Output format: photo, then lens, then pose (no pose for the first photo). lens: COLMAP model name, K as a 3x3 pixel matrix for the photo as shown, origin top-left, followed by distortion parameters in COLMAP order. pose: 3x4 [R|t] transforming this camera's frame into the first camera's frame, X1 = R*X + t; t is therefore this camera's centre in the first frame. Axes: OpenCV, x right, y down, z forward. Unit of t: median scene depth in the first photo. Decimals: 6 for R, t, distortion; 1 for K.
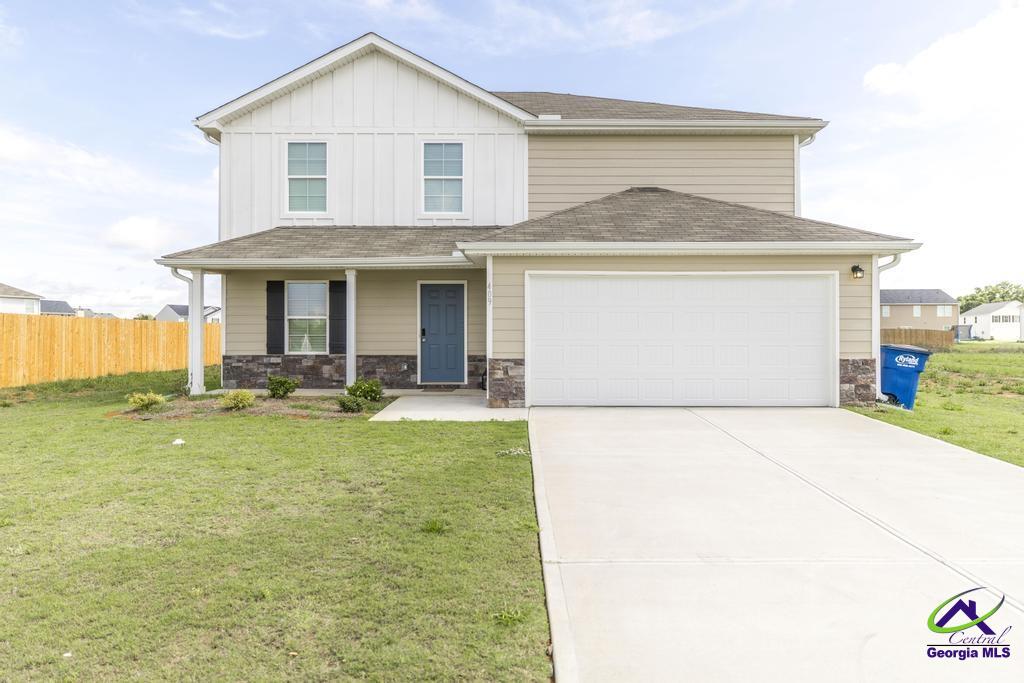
lens RADIAL K [[646.6, 0, 513.7], [0, 646.6, 342.3], [0, 0, 1]] dist [0.000339, -0.011640]
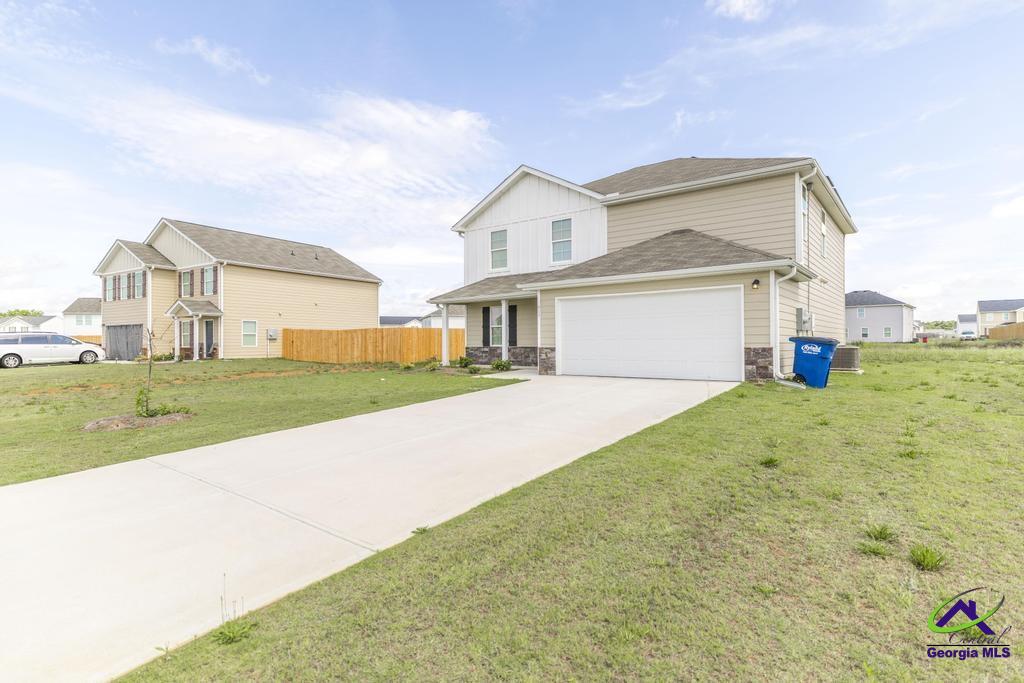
lens RADIAL K [[527.4, 0, 514.3], [0, 527.4, 348.2], [0, 0, 1]] dist [0.007126, 0.000193]
pose [[0.792971, -0.000749, -0.609258, 0.630104], [0.009814, 0.999885, 0.011544, 0.007258], [0.609180, -0.015133, 0.792888, -0.165489]]
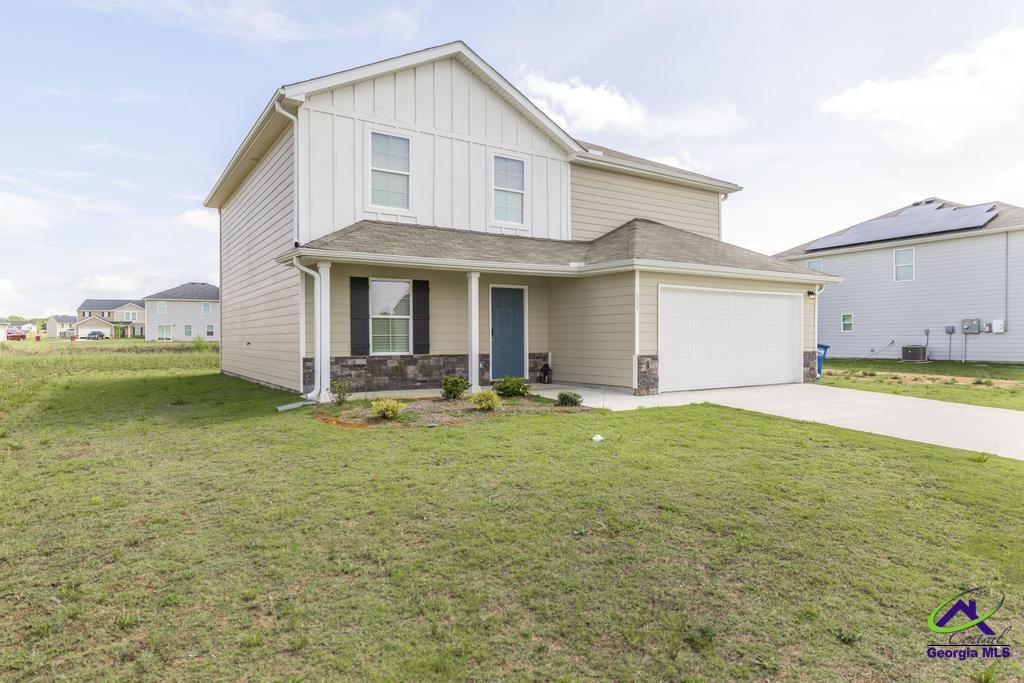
lens RADIAL K [[611.0, 0, 508.8], [0, 611.0, 338.5], [0, 0, 1]] dist [0.007509, -0.004066]
pose [[0.833813, -0.003114, 0.552038, -0.678977], [0.003377, 0.999994, 0.000540, -0.005882], [-0.552036, 0.001413, 0.833819, 0.141873]]
